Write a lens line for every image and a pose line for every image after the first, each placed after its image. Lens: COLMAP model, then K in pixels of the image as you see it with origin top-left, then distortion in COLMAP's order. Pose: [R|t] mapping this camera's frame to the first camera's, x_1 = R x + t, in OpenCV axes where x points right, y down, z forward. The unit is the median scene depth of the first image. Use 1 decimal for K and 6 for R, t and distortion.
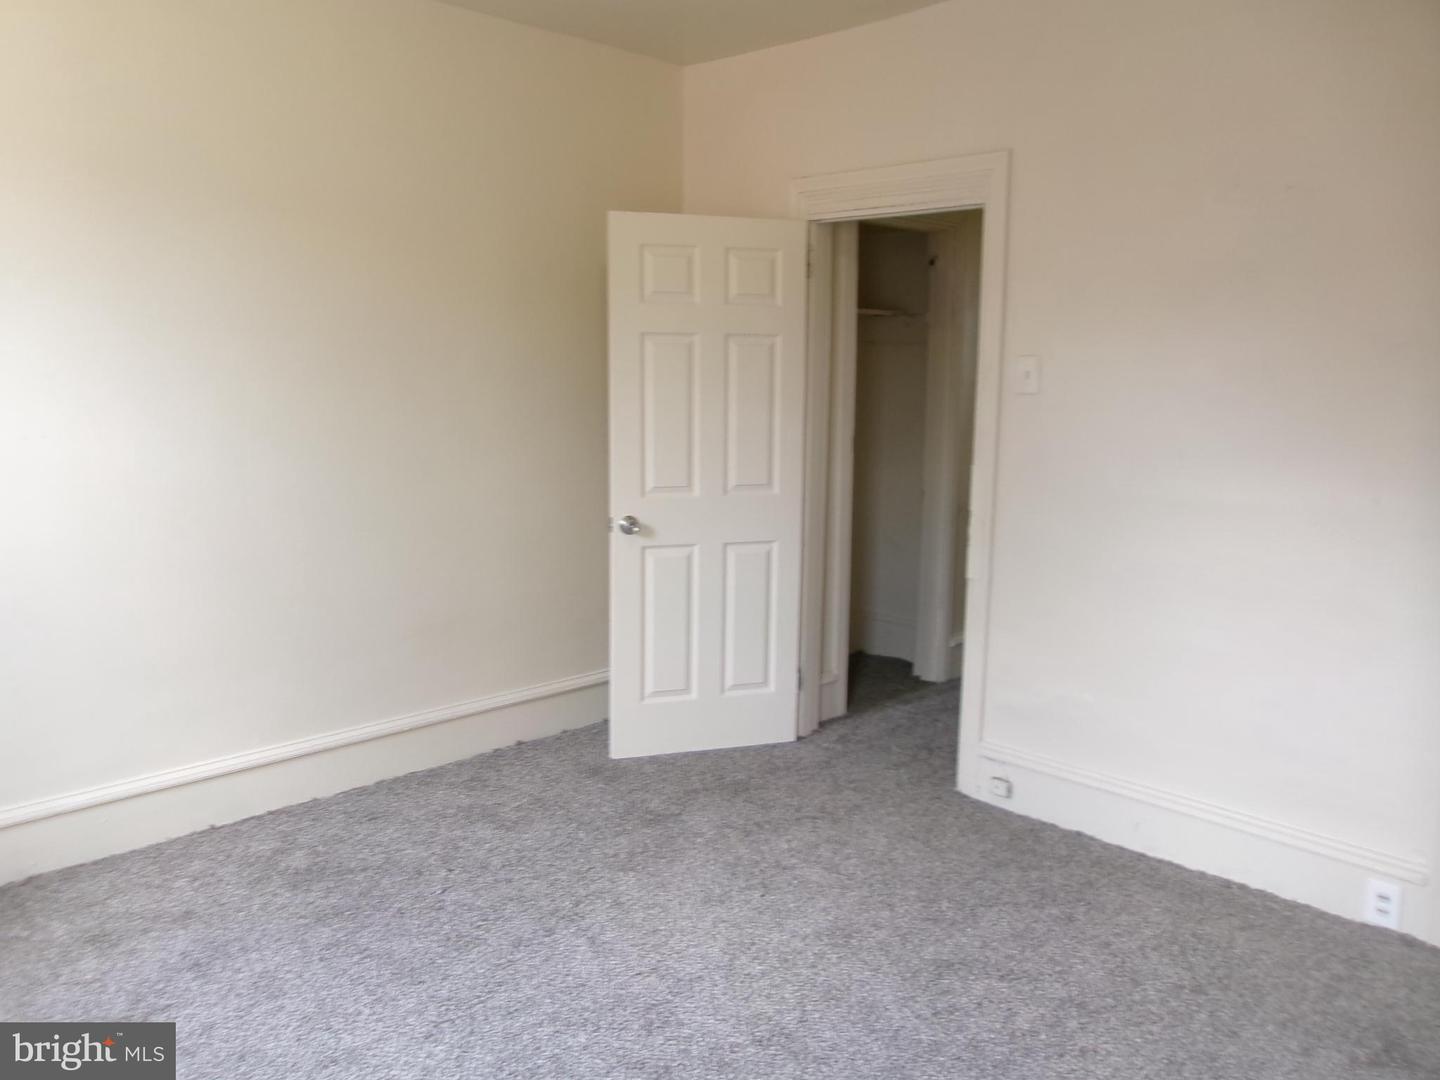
lens RADIAL K [[1105.3, 0, 718.8], [0, 1105.3, 539.9], [0, 0, 1]] dist [-0.032866, 0.025110]
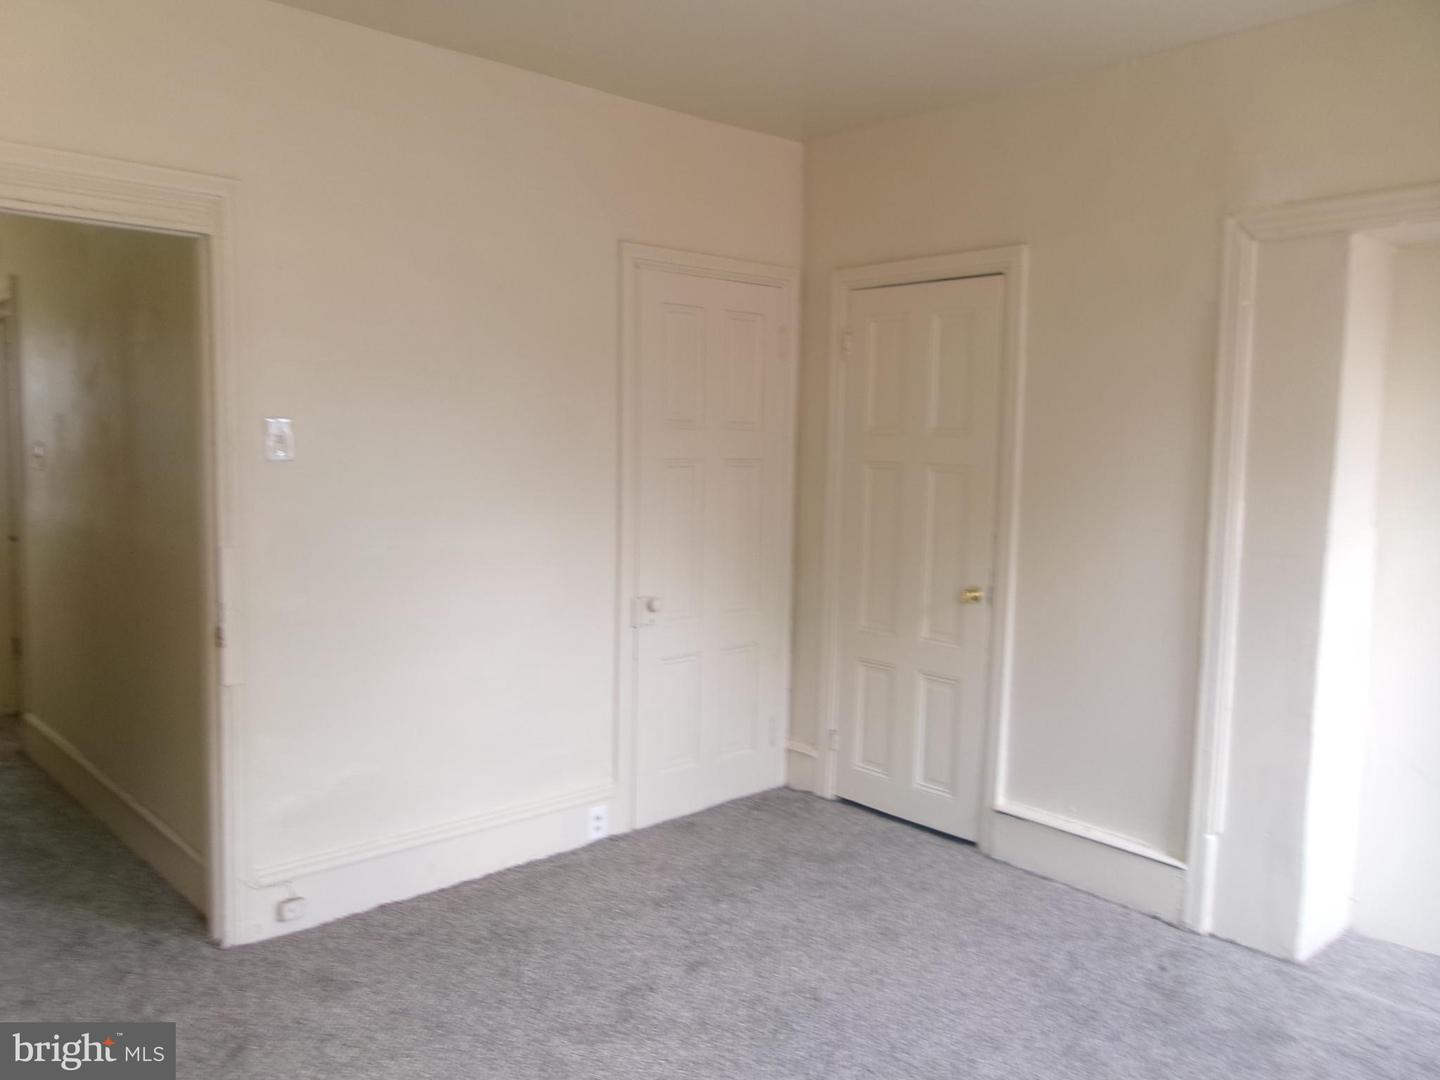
lens RADIAL K [[1105.3, 0, 718.5], [0, 1105.3, 539.1], [0, 0, 1]] dist [-0.032866, 0.025110]
pose [[0.051222, -0.109507, 0.992665, -0.595020], [0.144203, 0.984365, 0.101151, -0.106675], [-0.988222, 0.137964, 0.066212, 0.626129]]
